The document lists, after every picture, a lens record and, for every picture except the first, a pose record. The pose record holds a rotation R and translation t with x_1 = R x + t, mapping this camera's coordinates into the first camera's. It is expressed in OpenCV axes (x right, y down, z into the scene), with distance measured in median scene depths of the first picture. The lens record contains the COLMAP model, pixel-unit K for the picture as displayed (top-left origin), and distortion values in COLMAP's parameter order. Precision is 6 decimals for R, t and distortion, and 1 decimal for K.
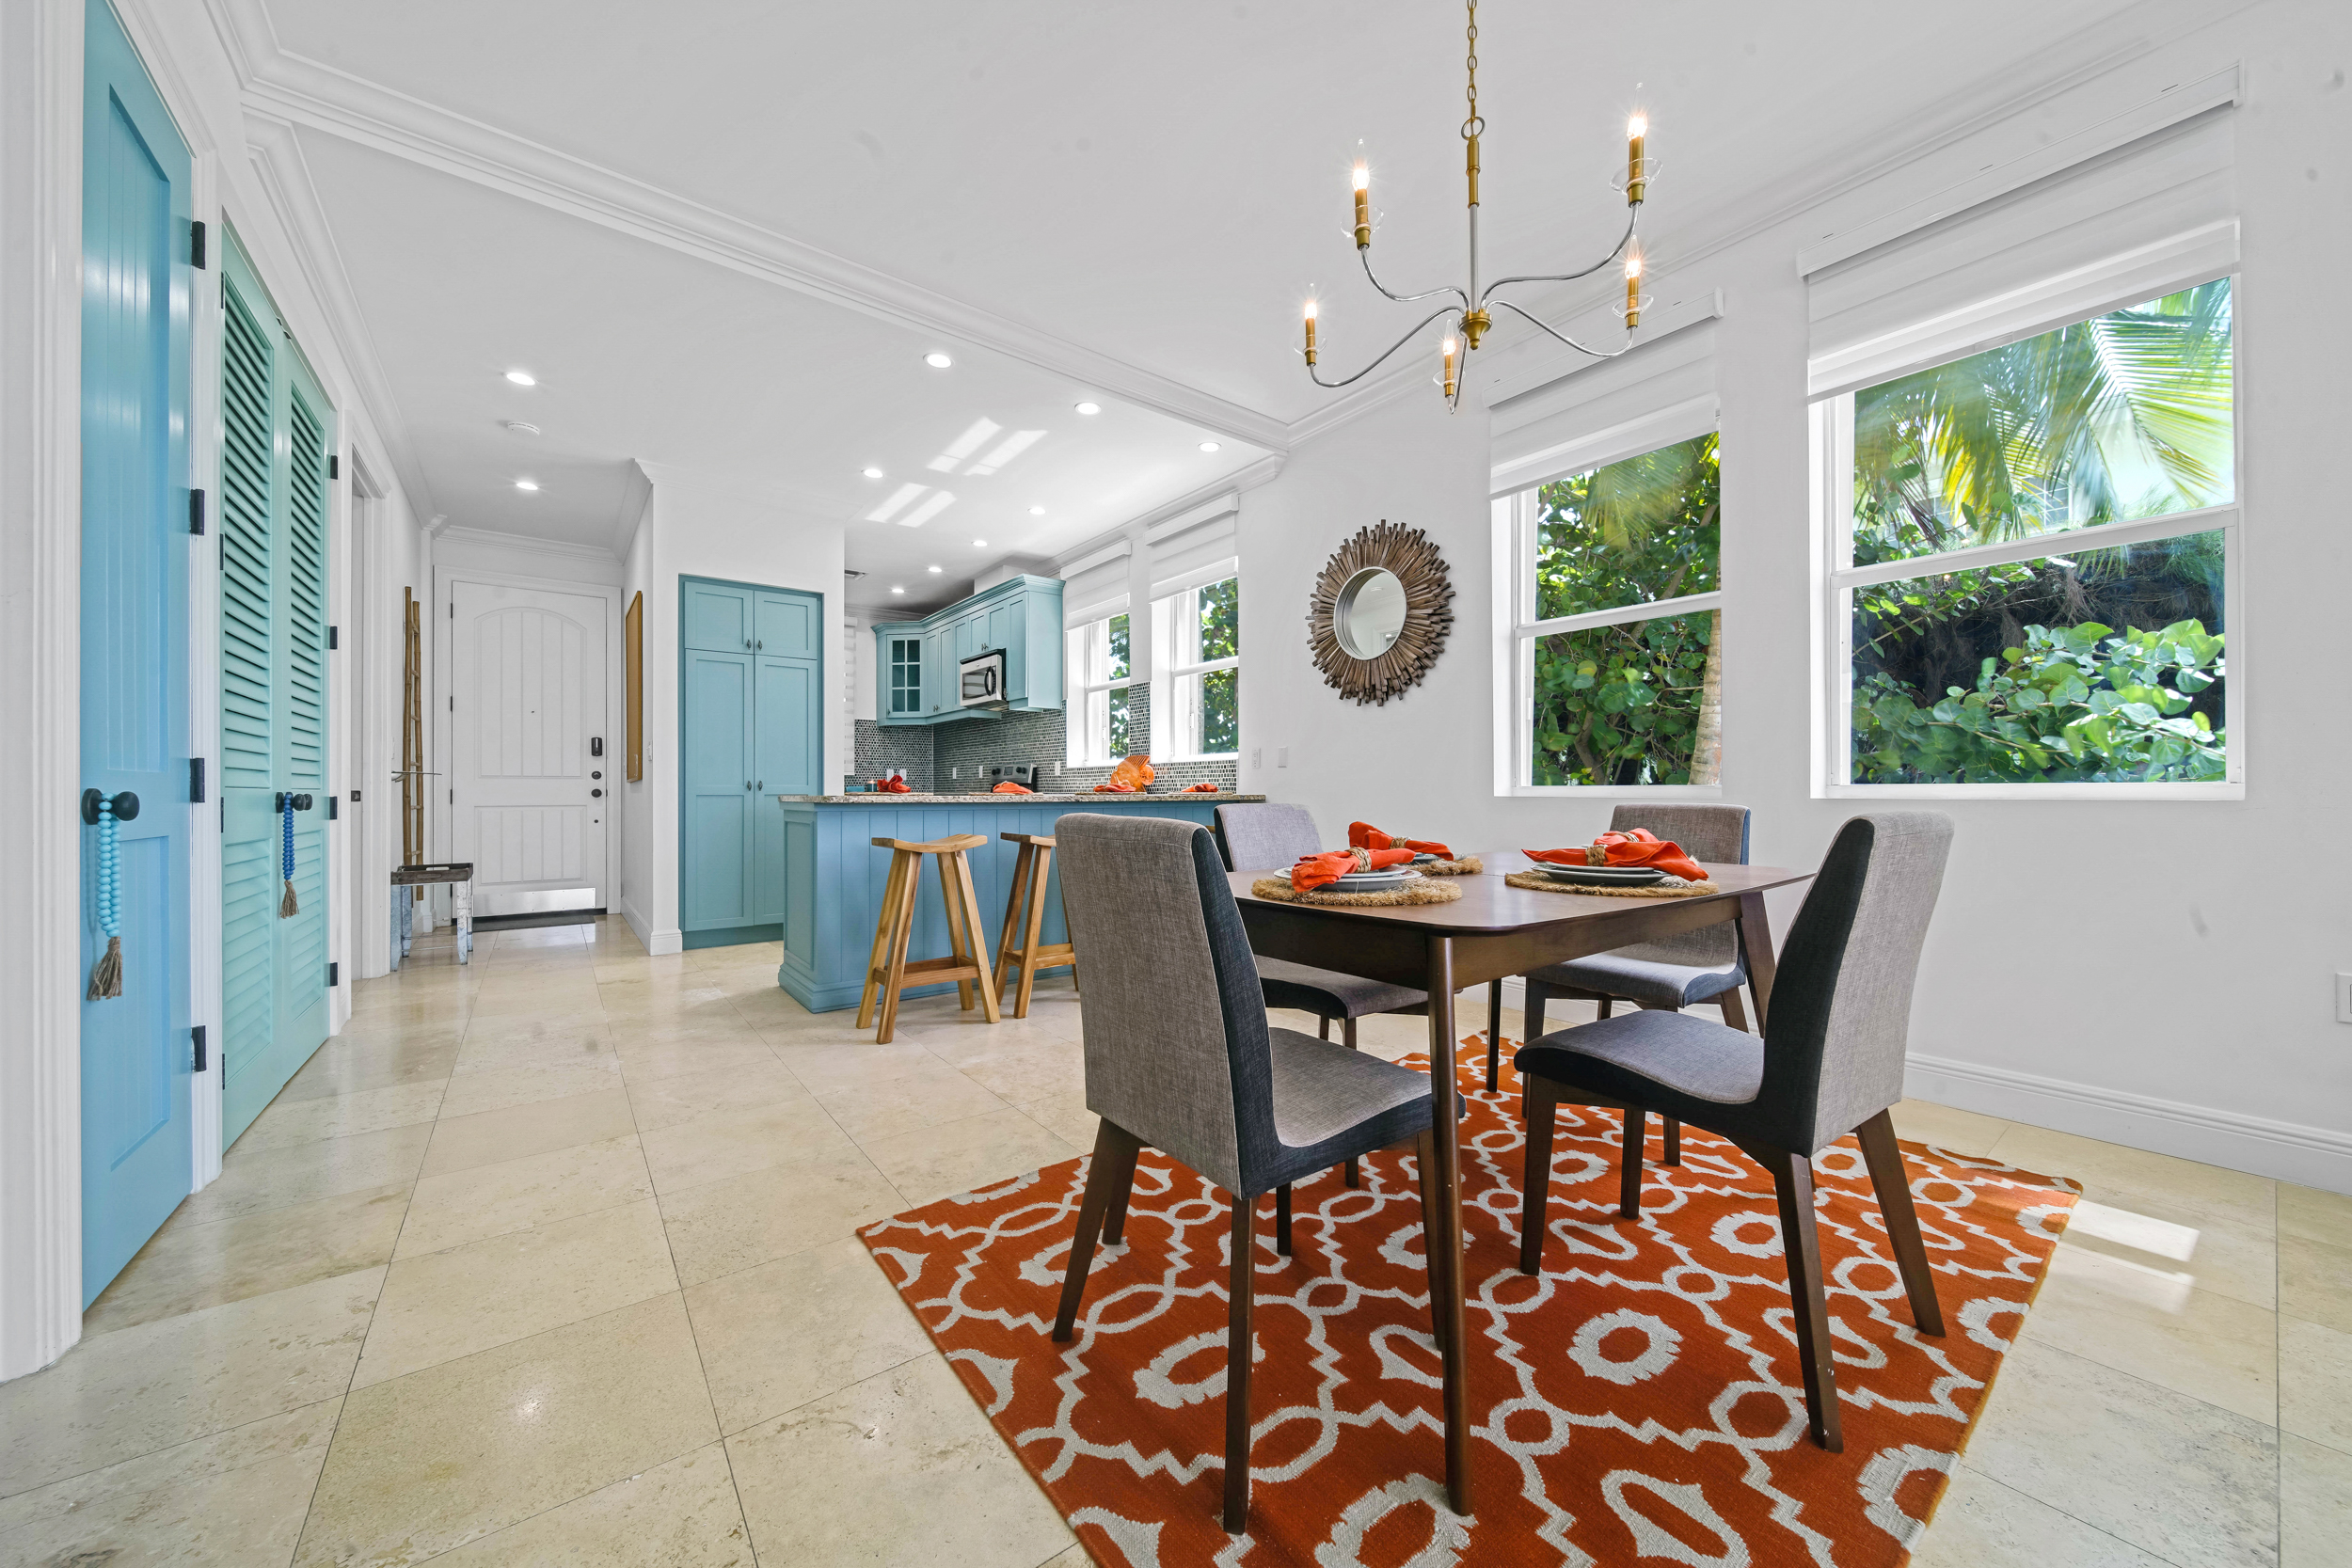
lens RADIAL K [[836.2, 0, 1171.3], [0, 836.2, 792.4], [0, 0, 1]] dist [-0.001048, -0.000173]
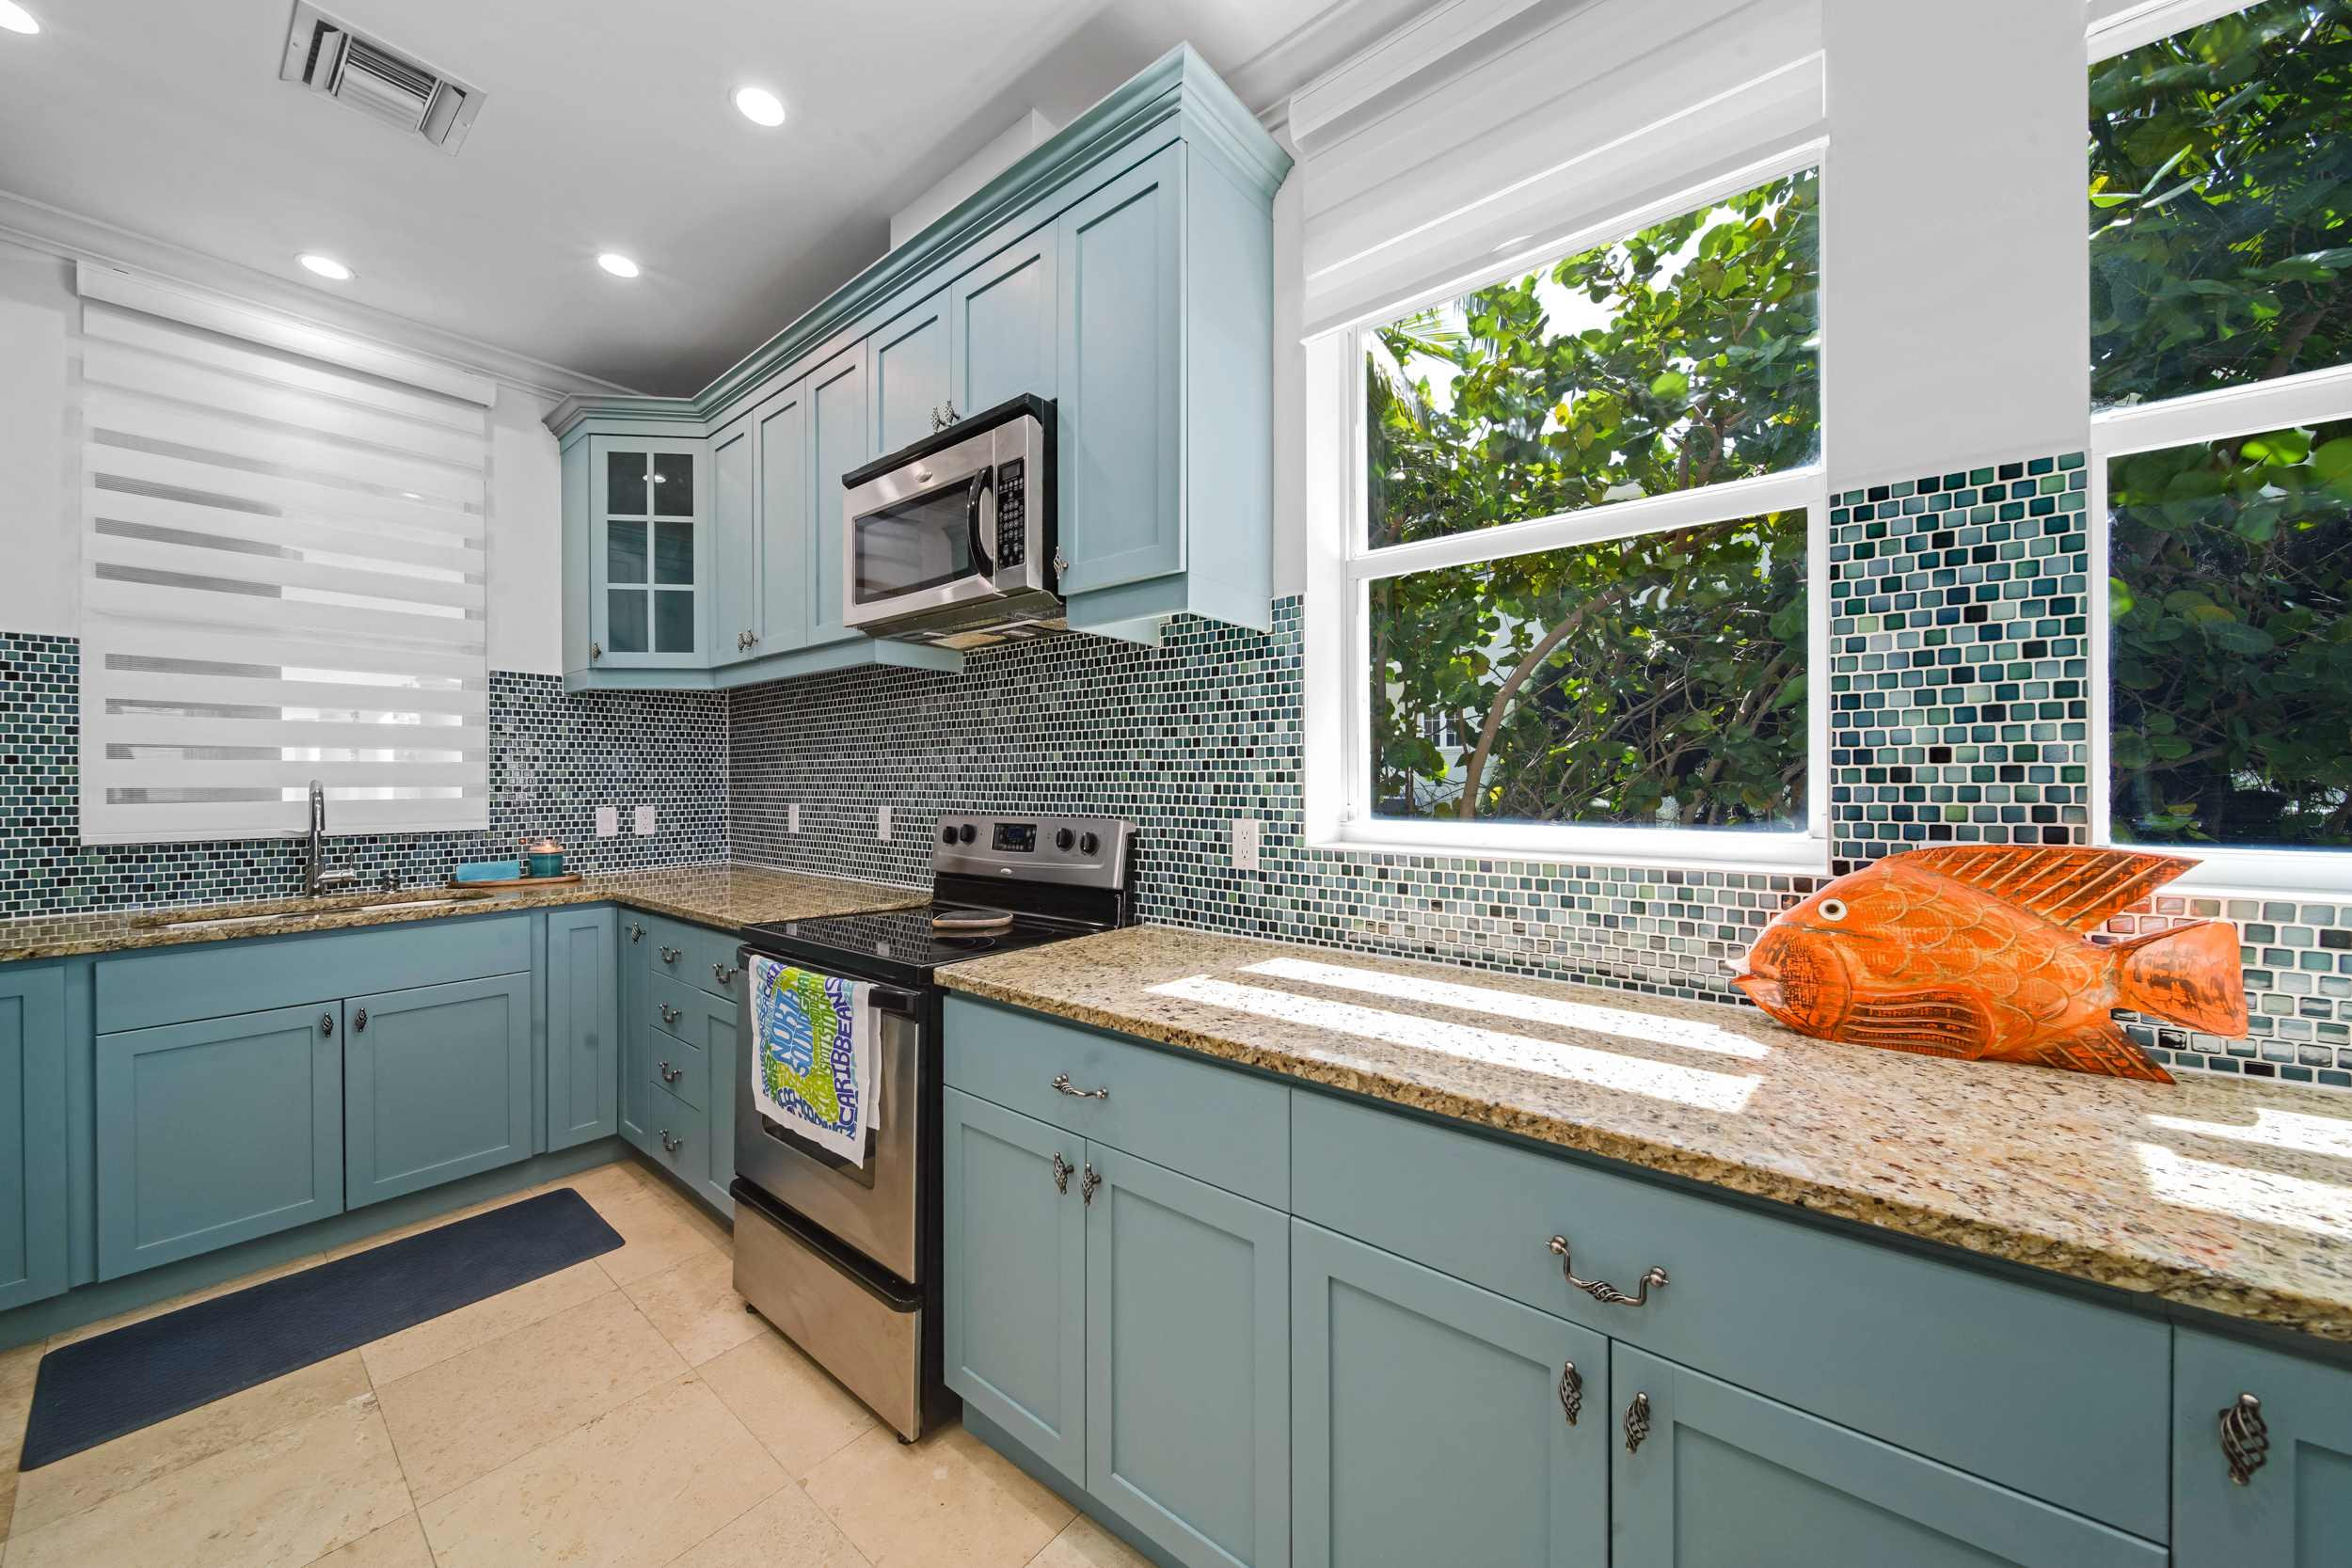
lens RADIAL K [[826.2, 0, 1168.7], [0, 826.2, 781.7], [0, 0, 1]] dist [-0.000410, -0.000118]
pose [[0.971519, -0.003317, 0.236938, -0.285413], [0.002744, 0.999992, 0.002746, -0.063564], [-0.236945, -0.002017, 0.971521, 0.927102]]
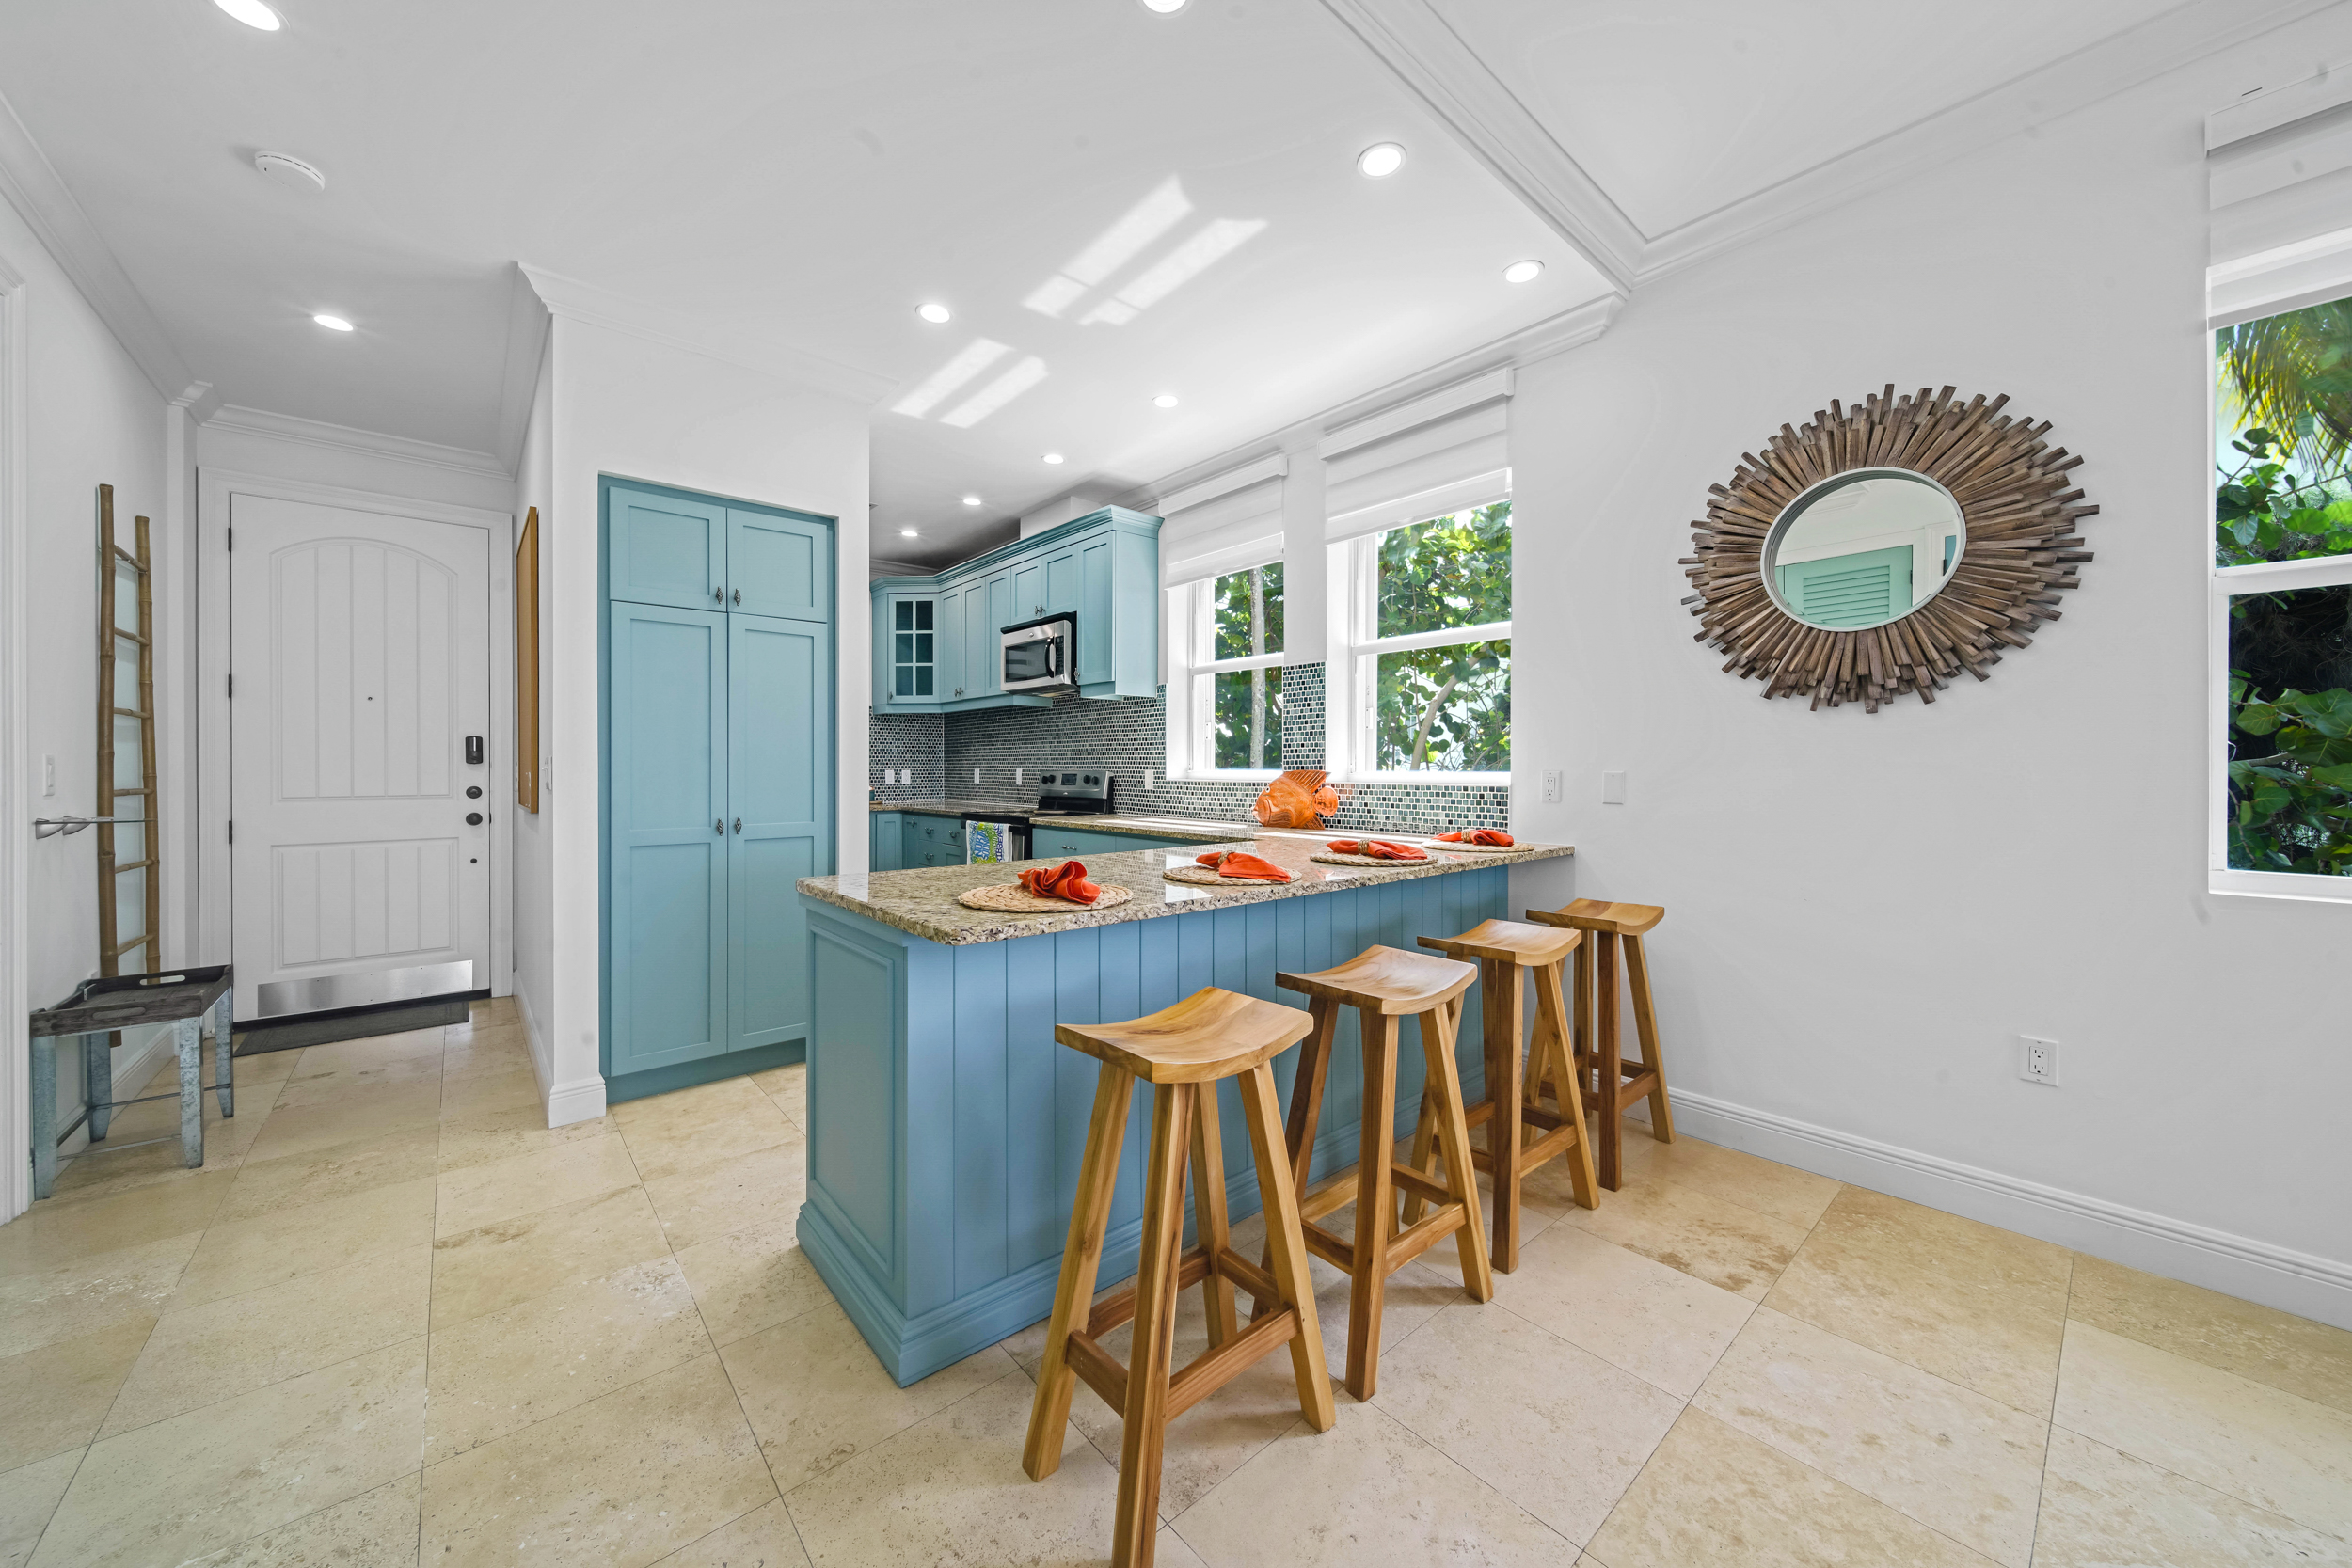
lens RADIAL K [[835.1, 0, 1169.6], [0, 835.1, 767.6], [0, 0, 1]] dist [-0.001950, -0.000303]
pose [[0.998044, 0.001073, 0.062510, -0.205798], [-0.001186, 0.999998, 0.001778, -0.050744], [-0.062508, -0.001848, 0.998043, 0.355268]]
